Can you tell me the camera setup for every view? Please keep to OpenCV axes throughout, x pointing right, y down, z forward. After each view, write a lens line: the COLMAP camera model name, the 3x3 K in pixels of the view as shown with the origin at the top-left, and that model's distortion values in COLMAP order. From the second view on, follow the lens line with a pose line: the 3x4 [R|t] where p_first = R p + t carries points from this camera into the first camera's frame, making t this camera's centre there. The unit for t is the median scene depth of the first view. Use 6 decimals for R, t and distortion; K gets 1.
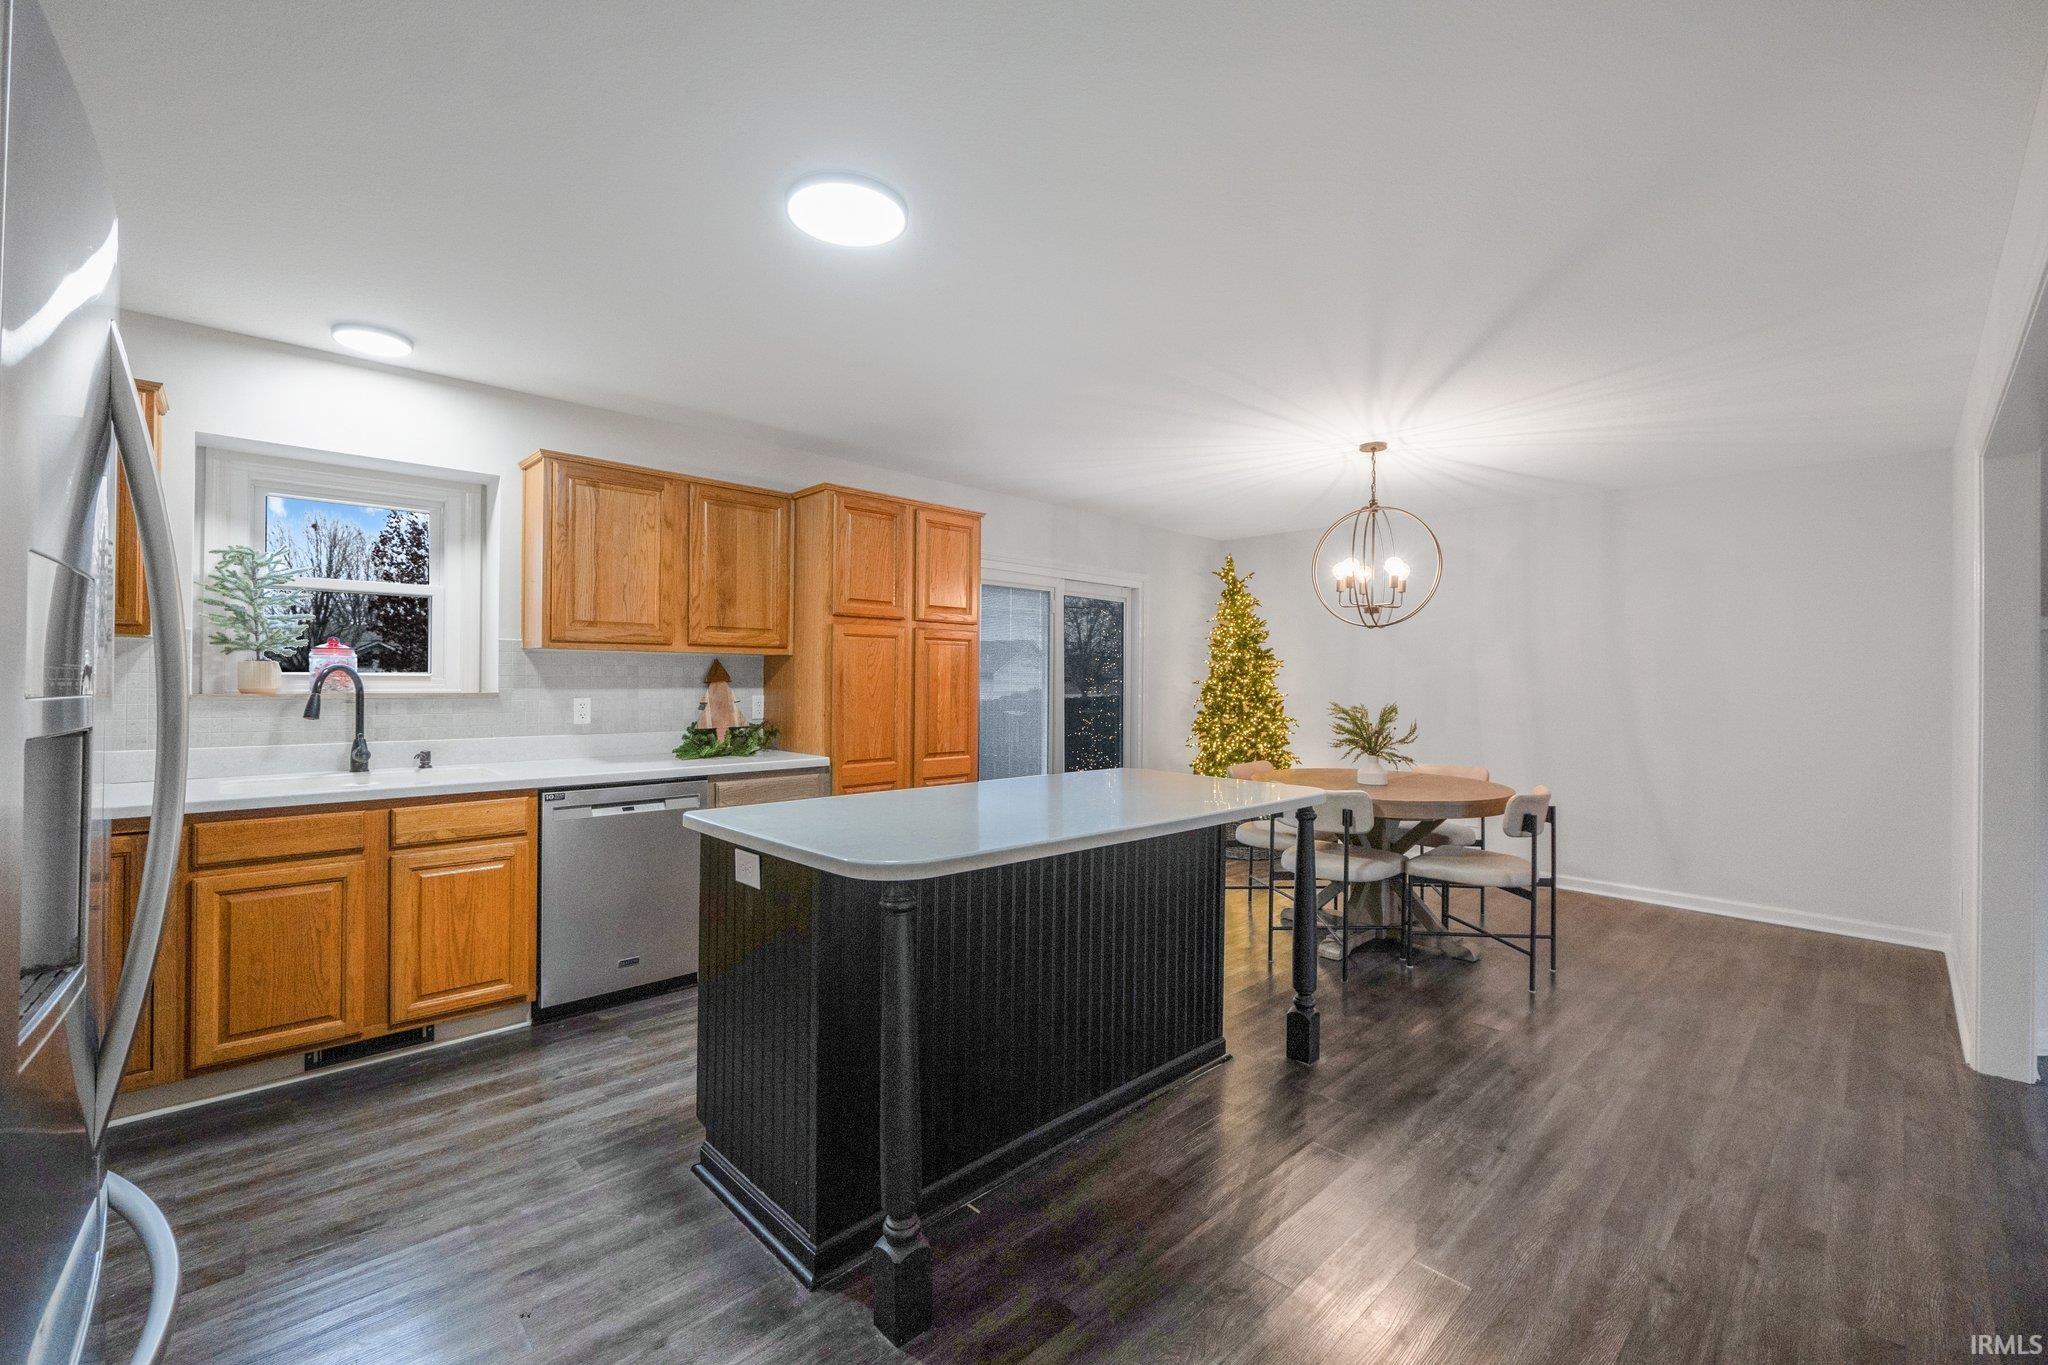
lens RADIAL K [[846.0, 0, 1021.1], [0, 846.0, 686.7], [0, 0, 1]] dist [-0.011179, 0.000242]
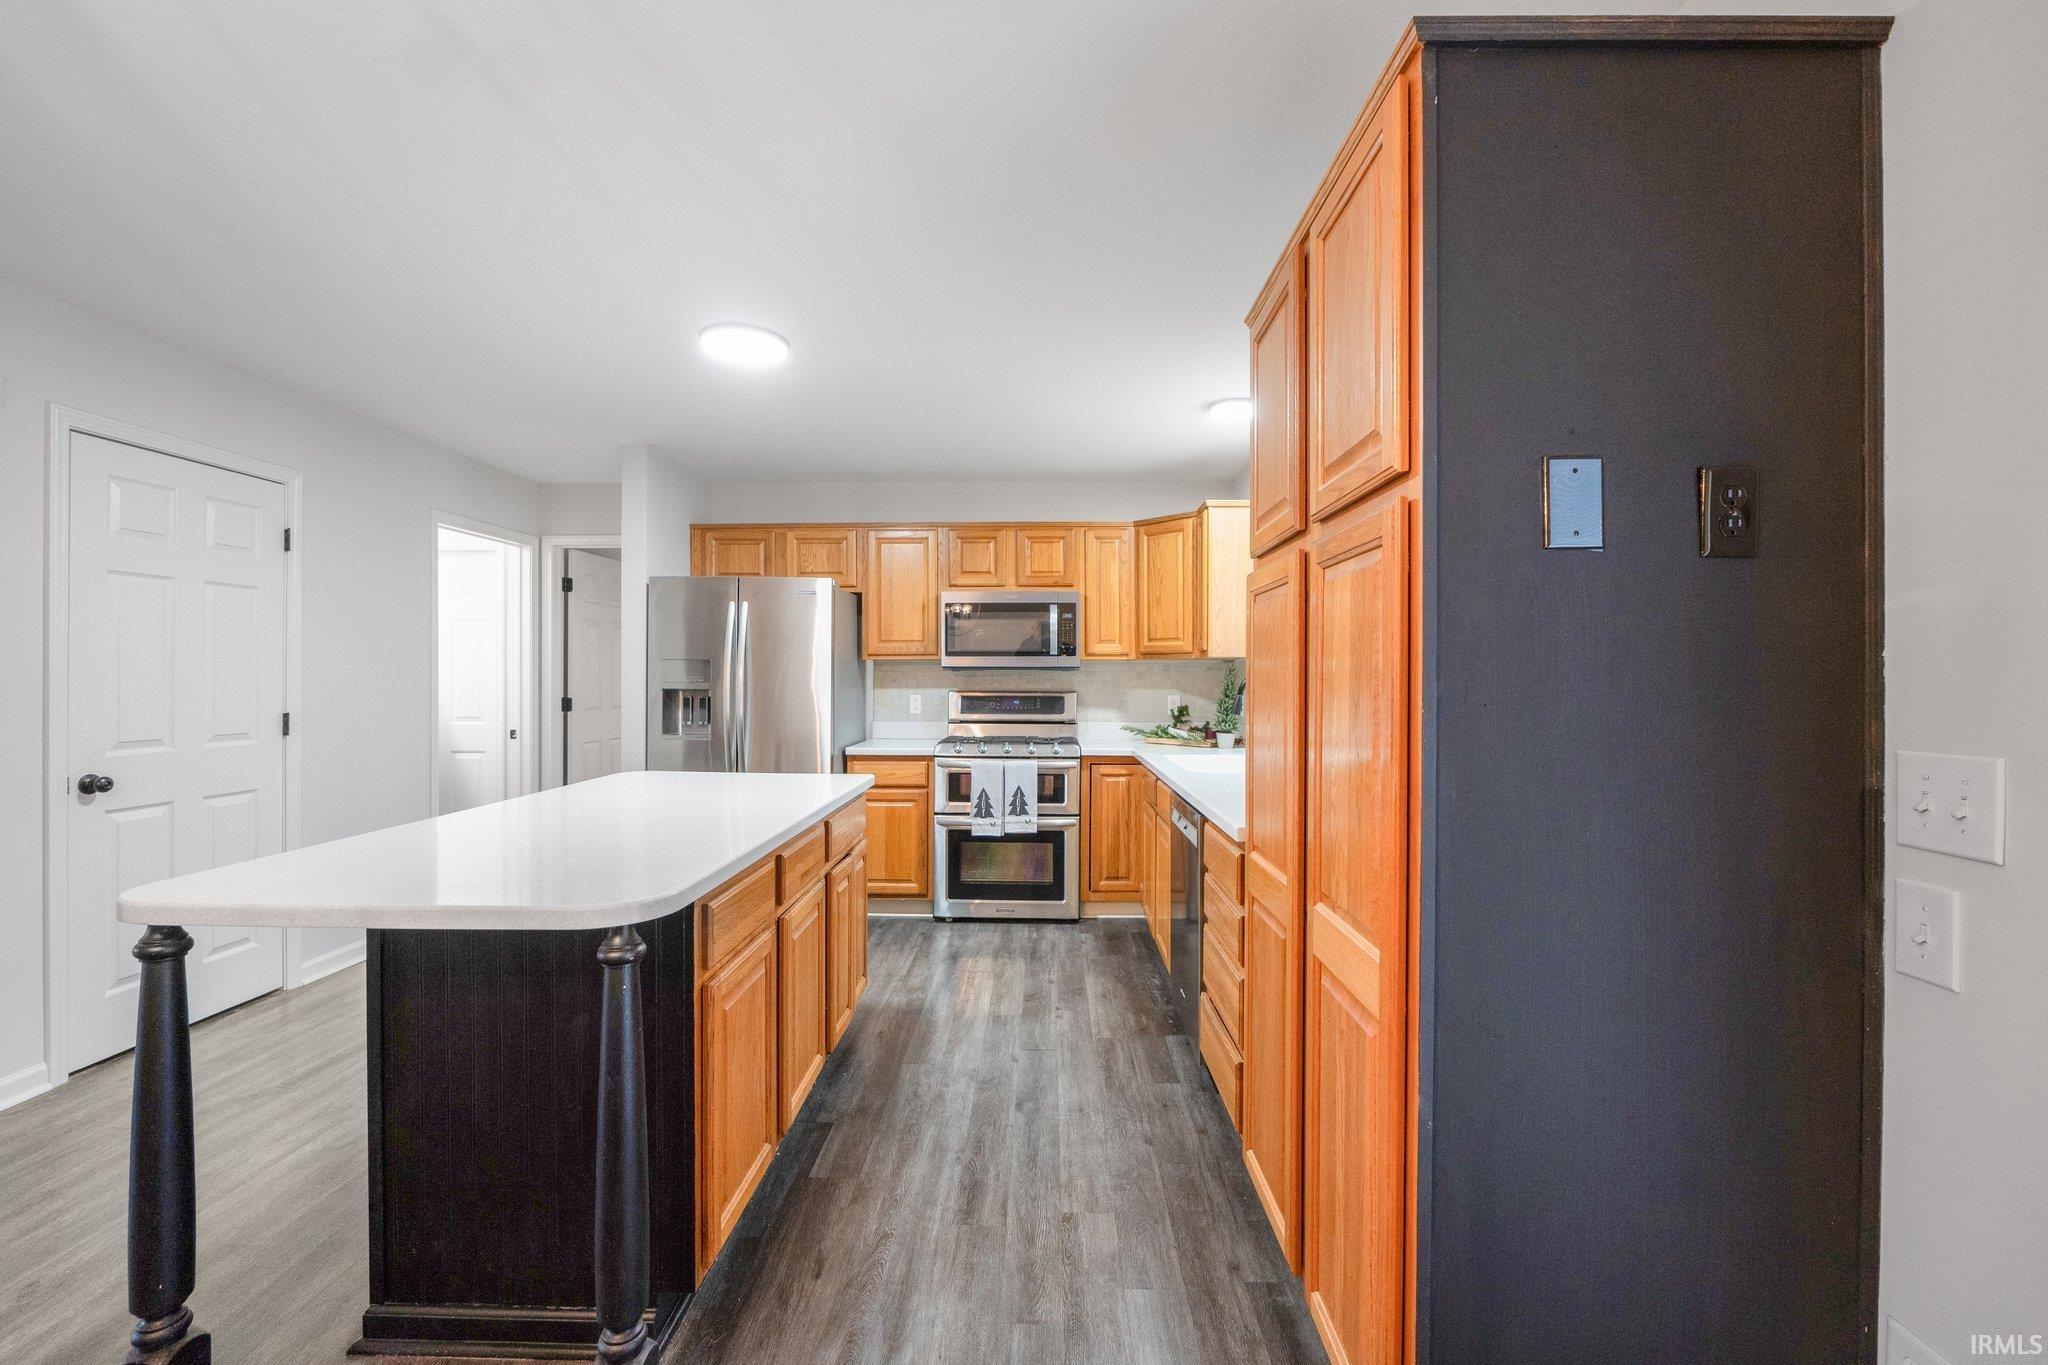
lens RADIAL K [[846.0, 0, 1033.3], [0, 846.0, 674.4], [0, 0, 1]] dist [-0.011179, 0.000242]
pose [[-0.700858, -0.013727, -0.713168, 0.227081], [-0.014650, 0.999881, -0.004848, -0.008263], [0.713150, 0.007050, -0.700976, 1.171637]]
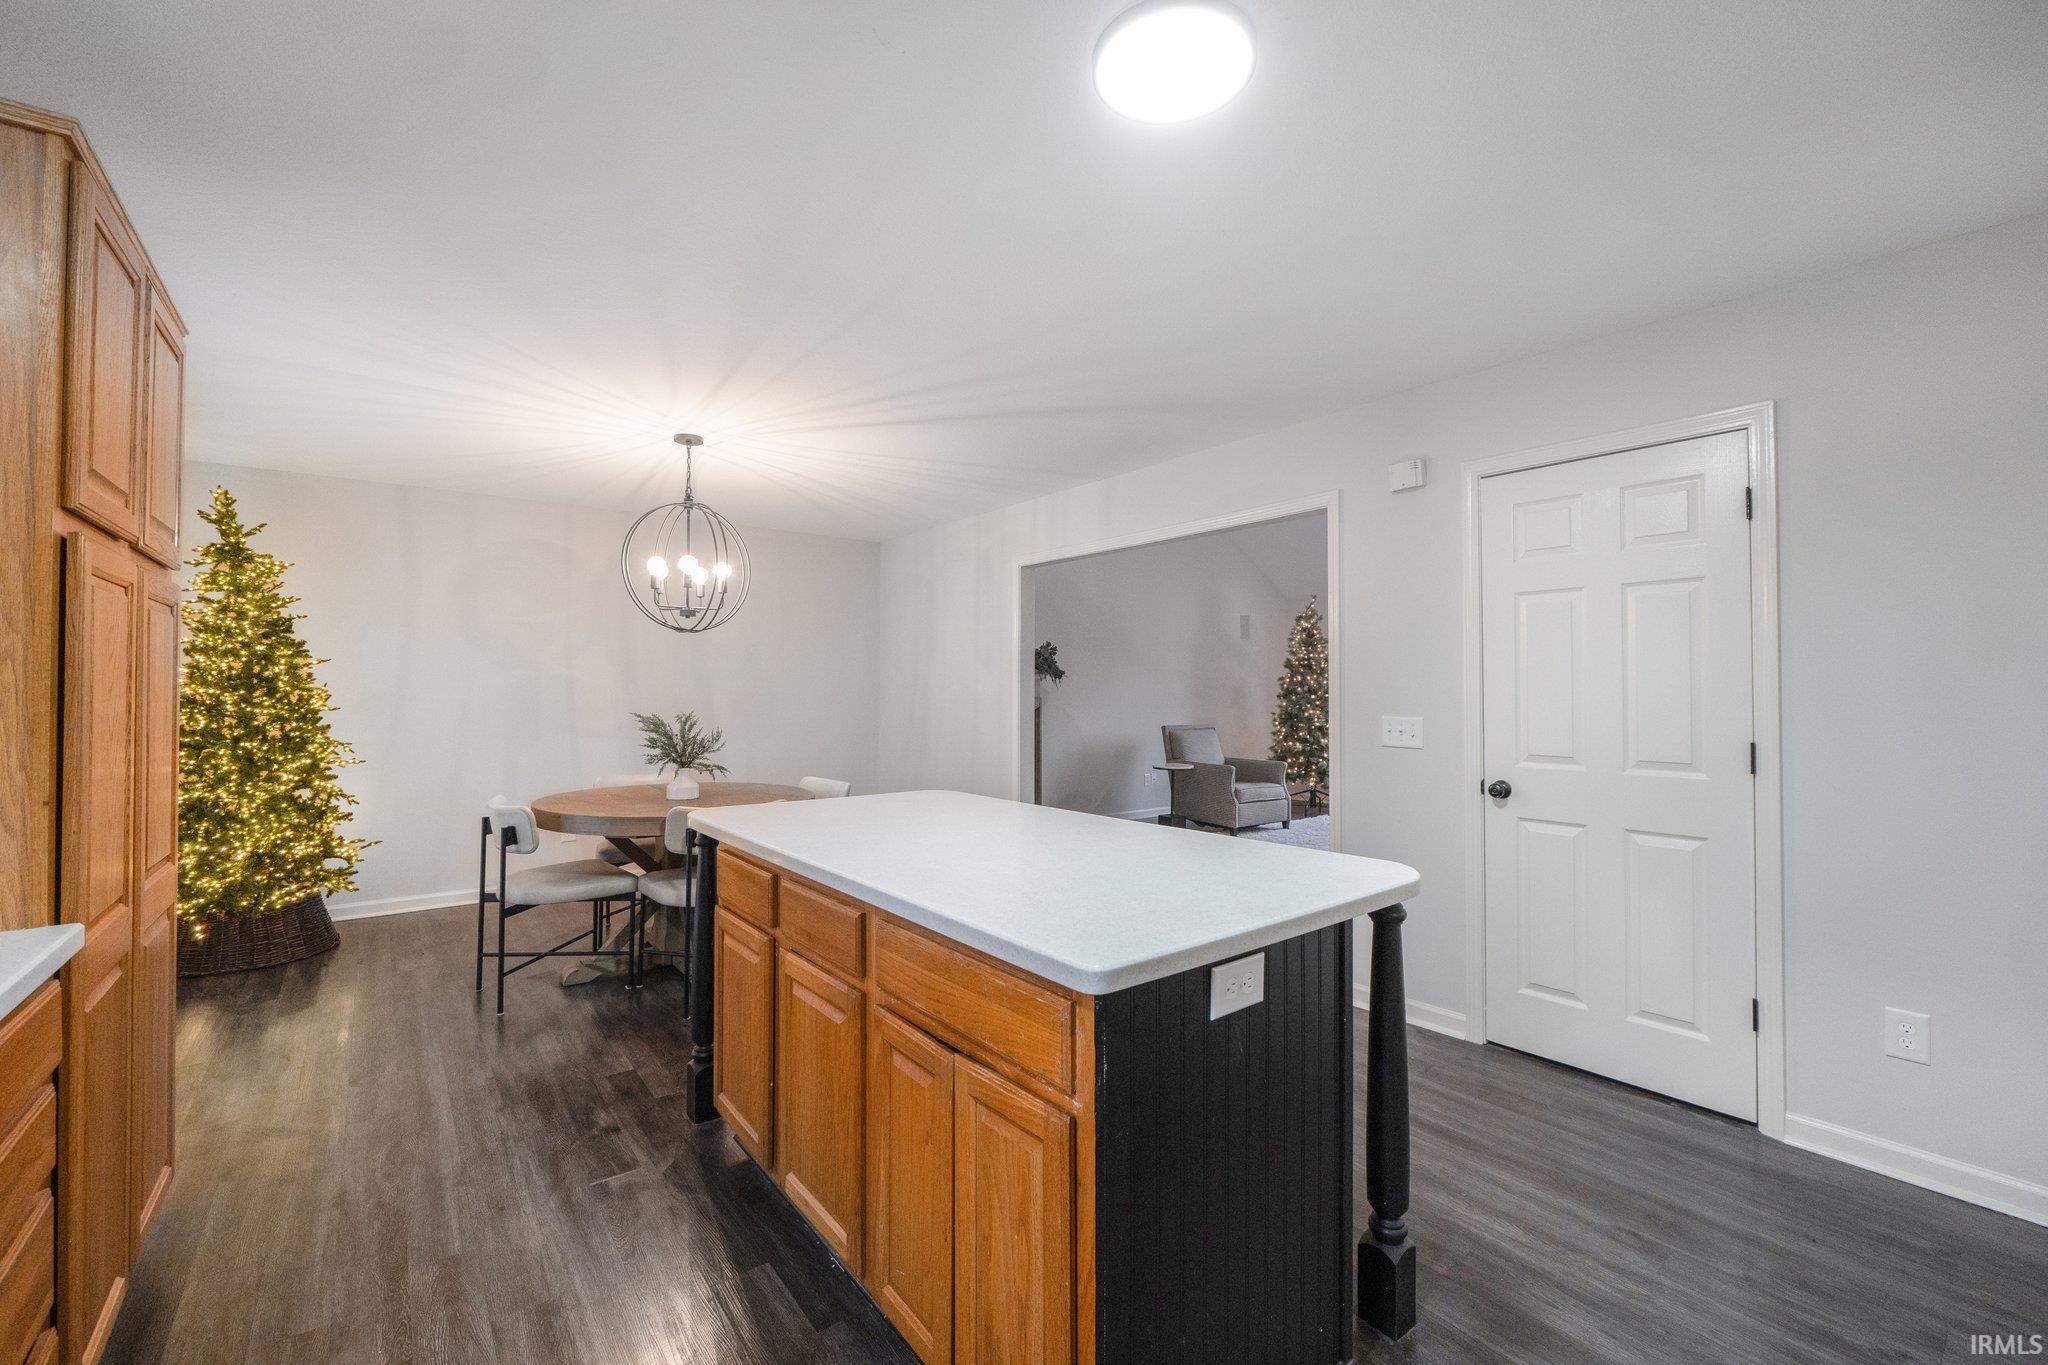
lens RADIAL K [[846.0, 0, 1025.2], [0, 846.0, 678.8], [0, 0, 1]] dist [-0.011179, 0.000242]
pose [[0.103465, 0.002627, 0.994630, -0.477811], [0.008282, 0.999960, -0.003502, -0.011083], [-0.994599, 0.008600, 0.103439, 0.532371]]
